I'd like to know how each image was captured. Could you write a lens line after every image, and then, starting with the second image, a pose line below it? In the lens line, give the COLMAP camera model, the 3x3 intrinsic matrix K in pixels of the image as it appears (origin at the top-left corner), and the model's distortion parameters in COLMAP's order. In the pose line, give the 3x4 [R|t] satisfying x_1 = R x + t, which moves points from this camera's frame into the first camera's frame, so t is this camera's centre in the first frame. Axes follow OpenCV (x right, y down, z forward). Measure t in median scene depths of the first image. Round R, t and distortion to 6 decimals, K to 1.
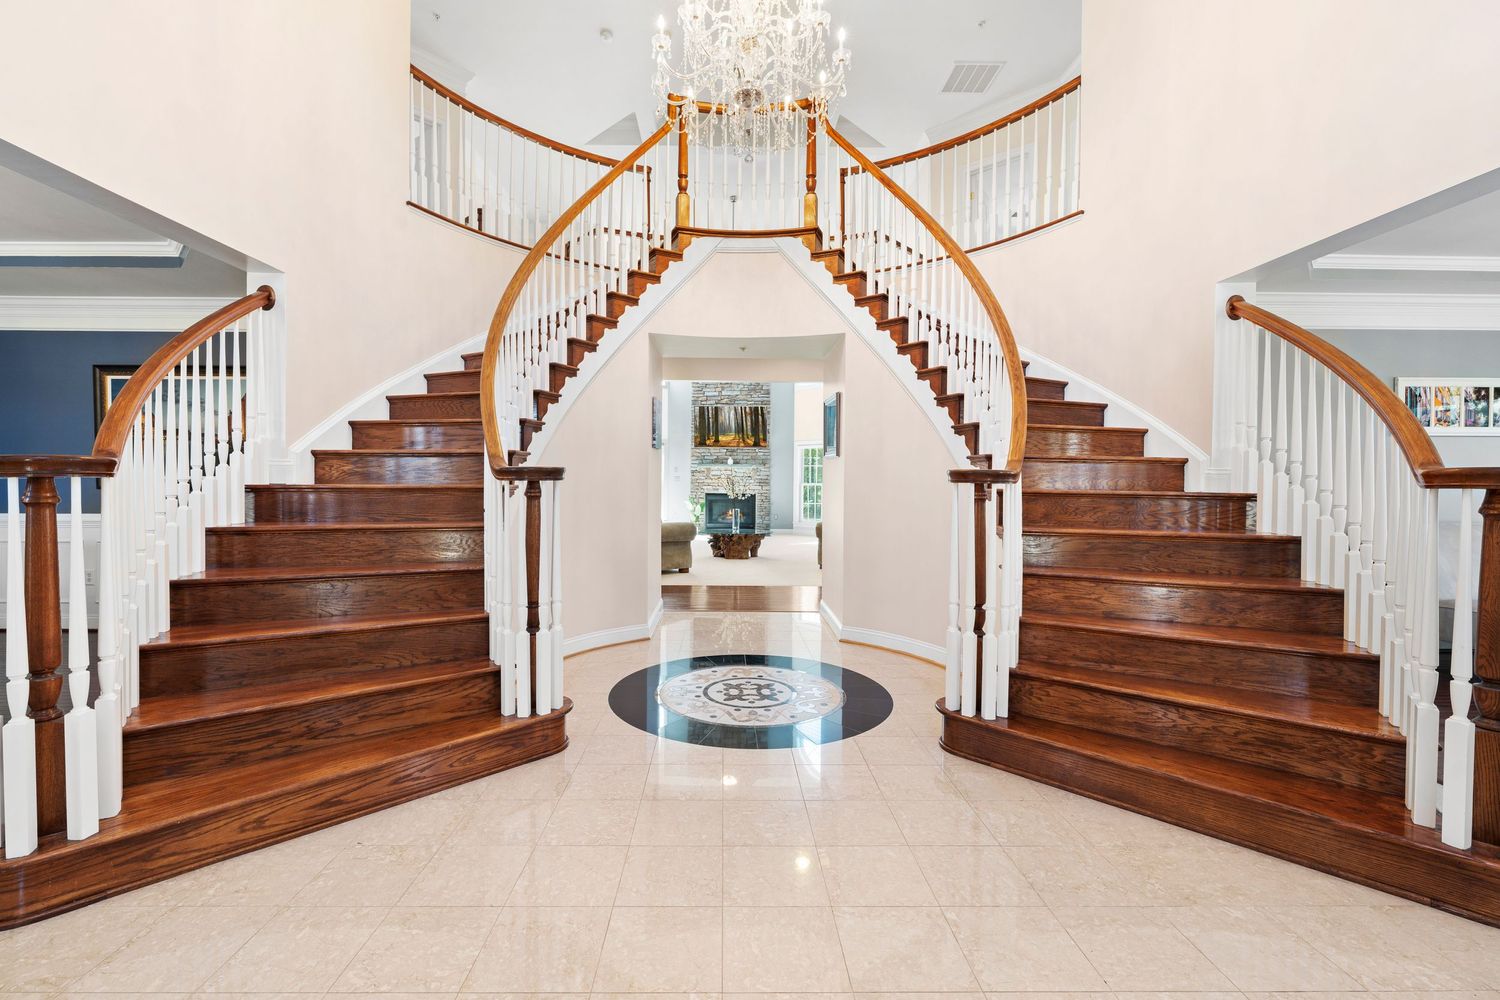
lens RADIAL K [[653.7, 0, 750.5], [0, 653.7, 497.2], [0, 0, 1]] dist [0.001280, -0.001180]
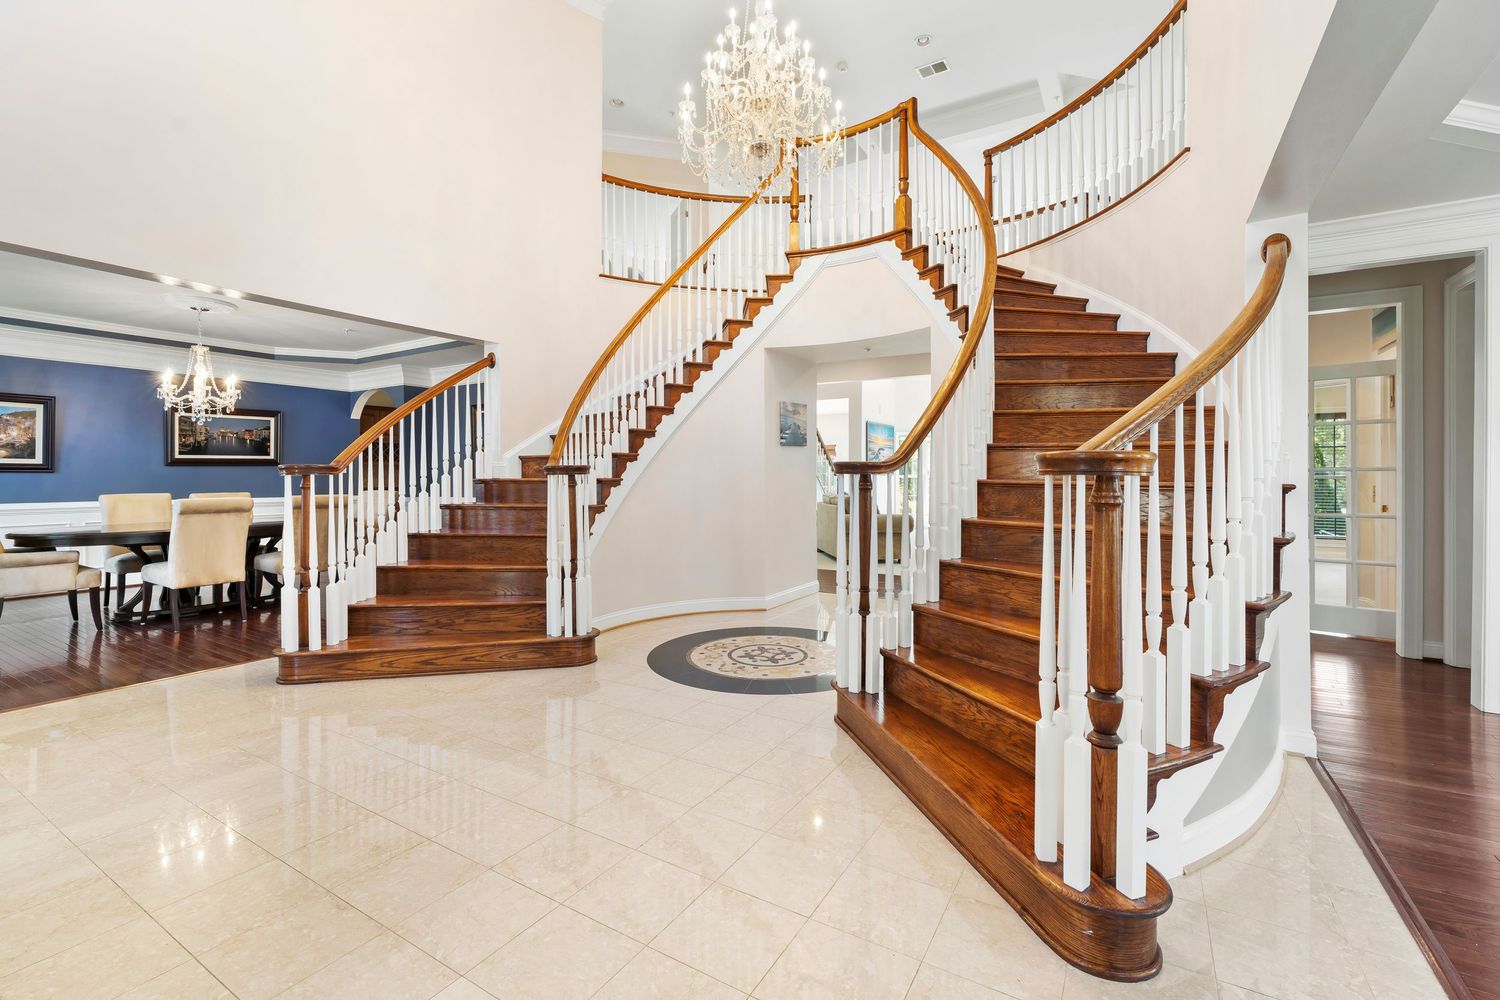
lens RADIAL K [[653.7, 0, 752.5], [0, 653.7, 494.6], [0, 0, 1]] dist [0.001280, -0.001180]
pose [[0.848369, 0.008239, -0.529341, 0.667089], [-0.007067, 0.999966, 0.004237, 0.008380], [0.529358, 0.000146, 0.848398, -0.004402]]
